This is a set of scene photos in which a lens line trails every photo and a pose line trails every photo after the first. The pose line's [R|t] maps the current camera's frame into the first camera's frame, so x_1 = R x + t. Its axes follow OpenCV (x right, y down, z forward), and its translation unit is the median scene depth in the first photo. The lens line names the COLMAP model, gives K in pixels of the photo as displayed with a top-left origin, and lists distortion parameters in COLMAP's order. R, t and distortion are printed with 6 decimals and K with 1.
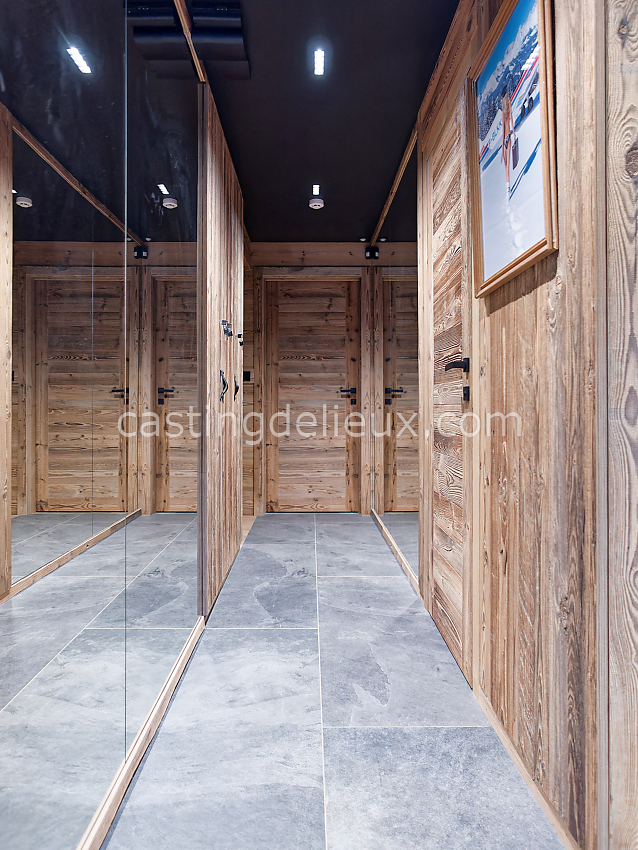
lens RADIAL K [[581.4, 0, 319.0], [0, 581.4, 425.0], [0, 0, 1]] dist [-0.005427, 0.000105]
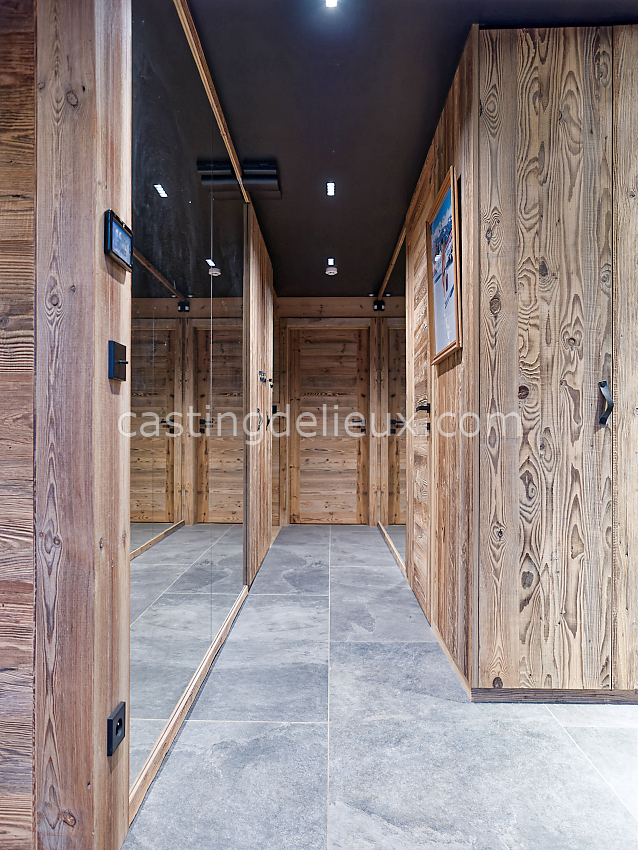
lens RADIAL K [[581.4, 0, 319.0], [0, 581.4, 425.0], [0, 0, 1]] dist [-0.005427, 0.000105]
pose [[0.999403, 0.000513, -0.034551, 0.020118], [-0.002138, 0.998891, -0.047035, 0.007218], [0.034489, 0.047081, 0.998296, -0.373165]]
